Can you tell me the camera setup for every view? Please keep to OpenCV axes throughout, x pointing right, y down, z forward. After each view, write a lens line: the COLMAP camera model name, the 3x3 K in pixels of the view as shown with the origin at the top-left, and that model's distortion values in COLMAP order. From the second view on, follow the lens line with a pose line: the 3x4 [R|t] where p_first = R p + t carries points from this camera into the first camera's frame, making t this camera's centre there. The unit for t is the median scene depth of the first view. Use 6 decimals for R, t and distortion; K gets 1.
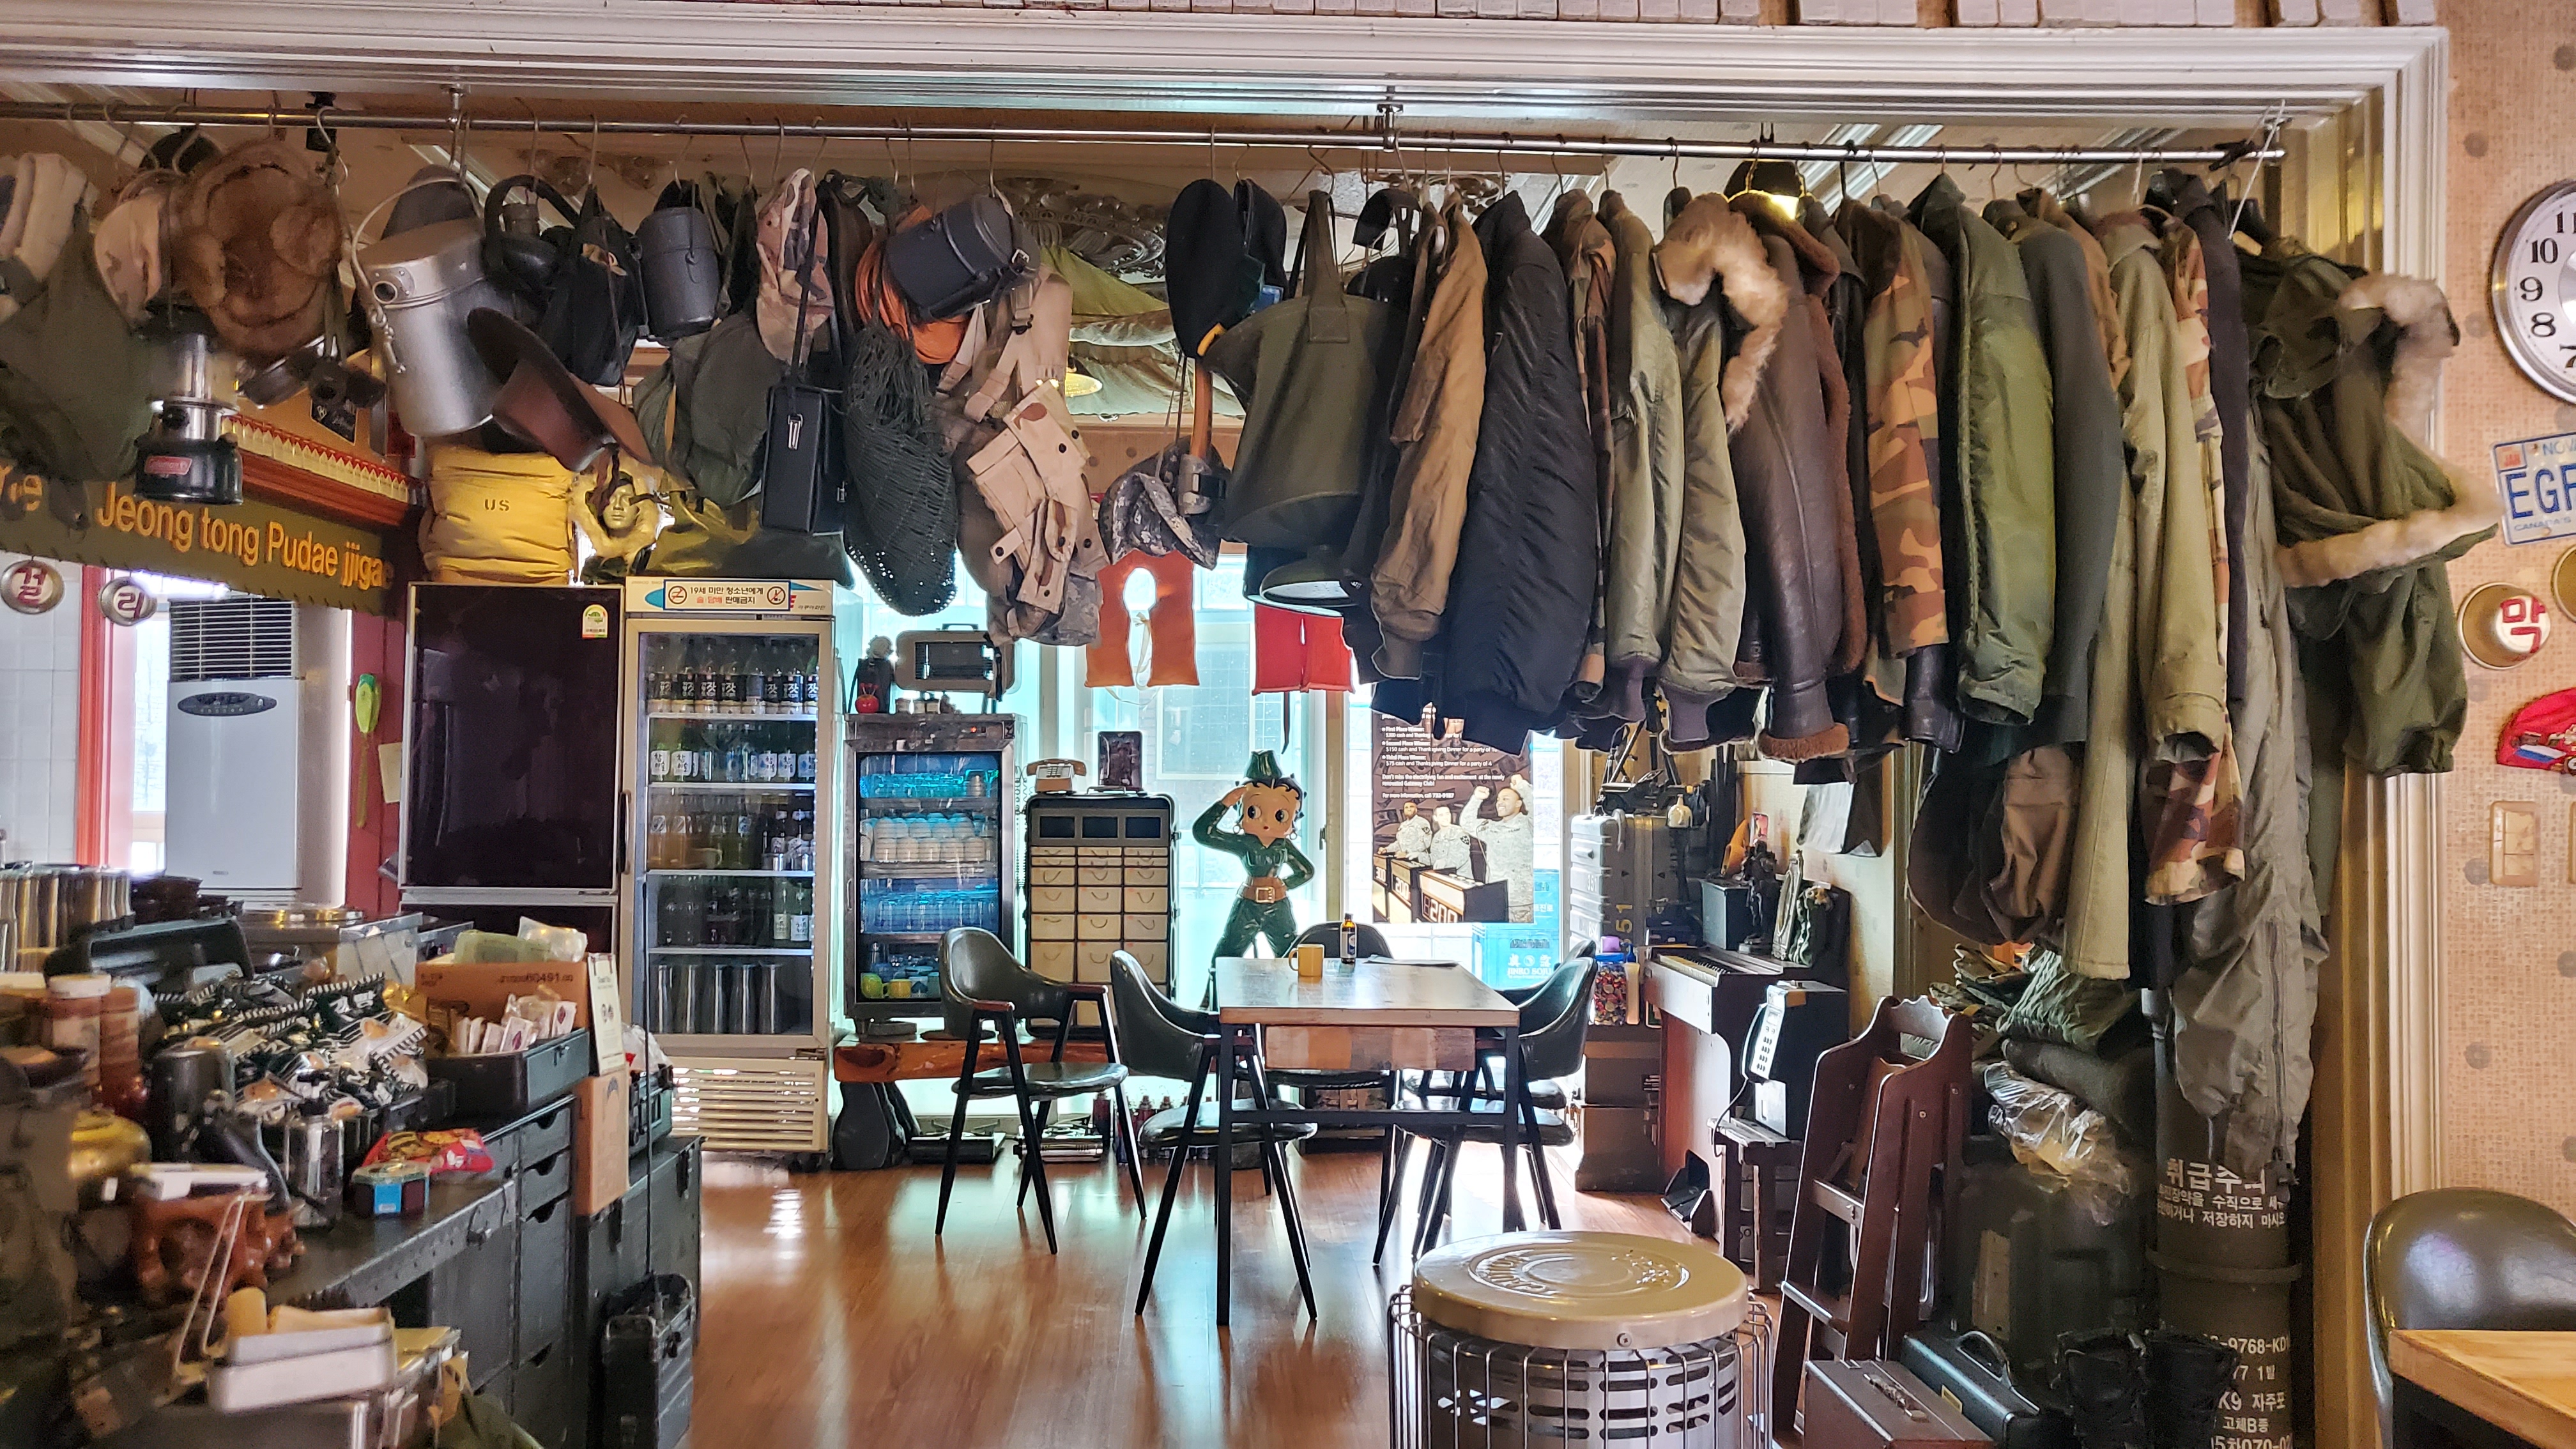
lens RADIAL K [[1971.5, 0, 1270.6], [0, 1971.5, 756.1], [0, 0, 1]] dist [-0.004508, 0.054689]
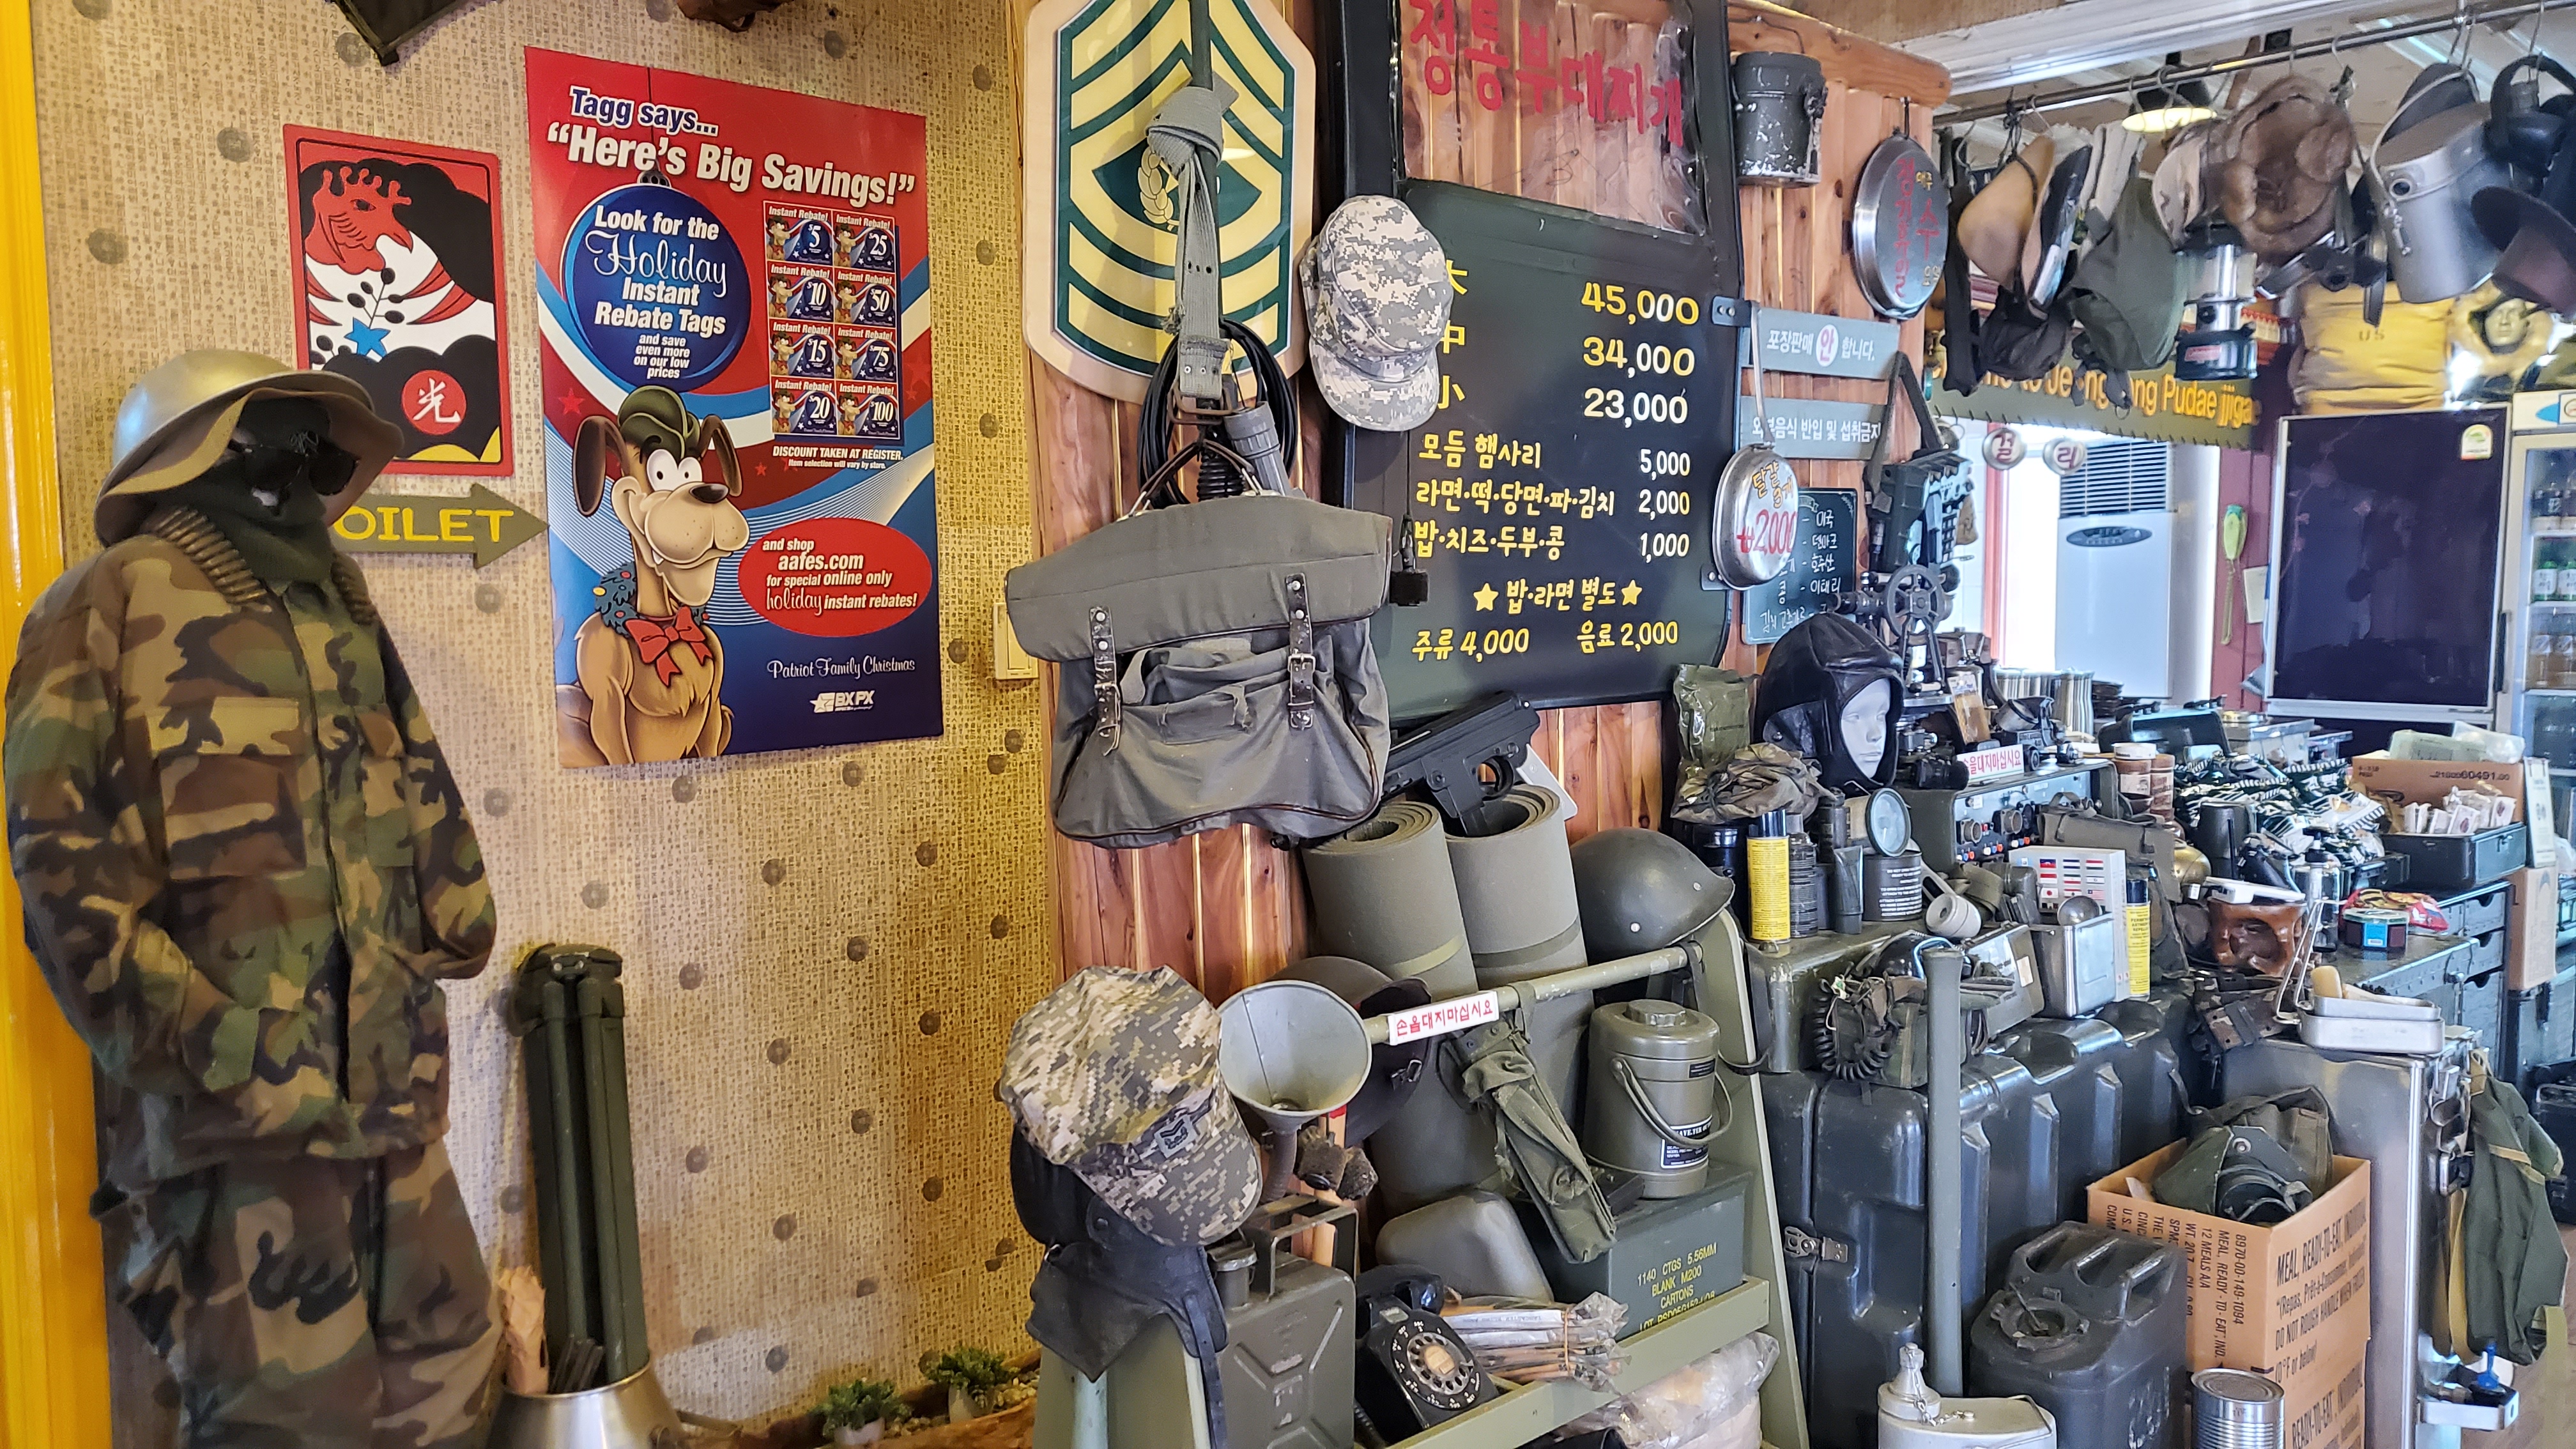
lens RADIAL K [[1971.5, 0, 1270.6], [0, 1971.5, 756.1], [0, 0, 1]] dist [-0.004508, 0.054689]
pose [[0.673508, 0.052972, -0.737279, -0.002771], [0.012113, 0.996504, 0.082662, 0.000611], [0.739081, -0.064604, 0.670512, -0.293181]]
